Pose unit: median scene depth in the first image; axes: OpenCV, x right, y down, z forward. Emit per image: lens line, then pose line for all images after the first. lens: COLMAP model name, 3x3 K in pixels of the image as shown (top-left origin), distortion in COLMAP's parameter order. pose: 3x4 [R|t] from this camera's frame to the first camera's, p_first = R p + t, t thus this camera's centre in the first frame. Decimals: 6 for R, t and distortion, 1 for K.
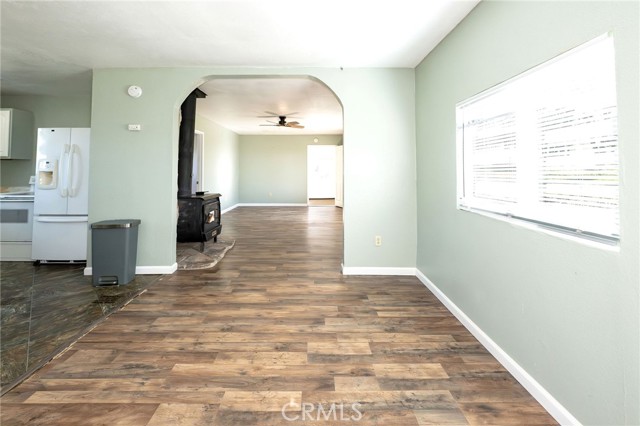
lens RADIAL K [[264.5, 0, 324.7], [0, 264.5, 161.8], [0, 0, 1]] dist [0.002664, -0.000863]
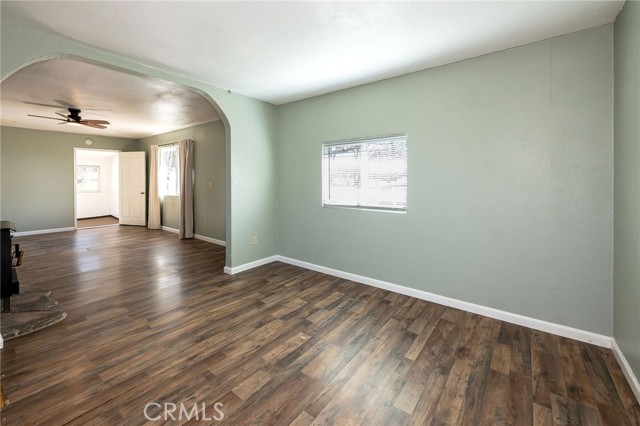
lens RADIAL K [[264.5, 0, 325.4], [0, 264.5, 176.3], [0, 0, 1]] dist [0.002664, -0.000863]
pose [[0.598227, 0.011809, 0.801240, -0.929208], [-0.027985, 0.999589, 0.006162, -0.026070], [-0.800838, -0.026109, 0.598312, 0.004627]]
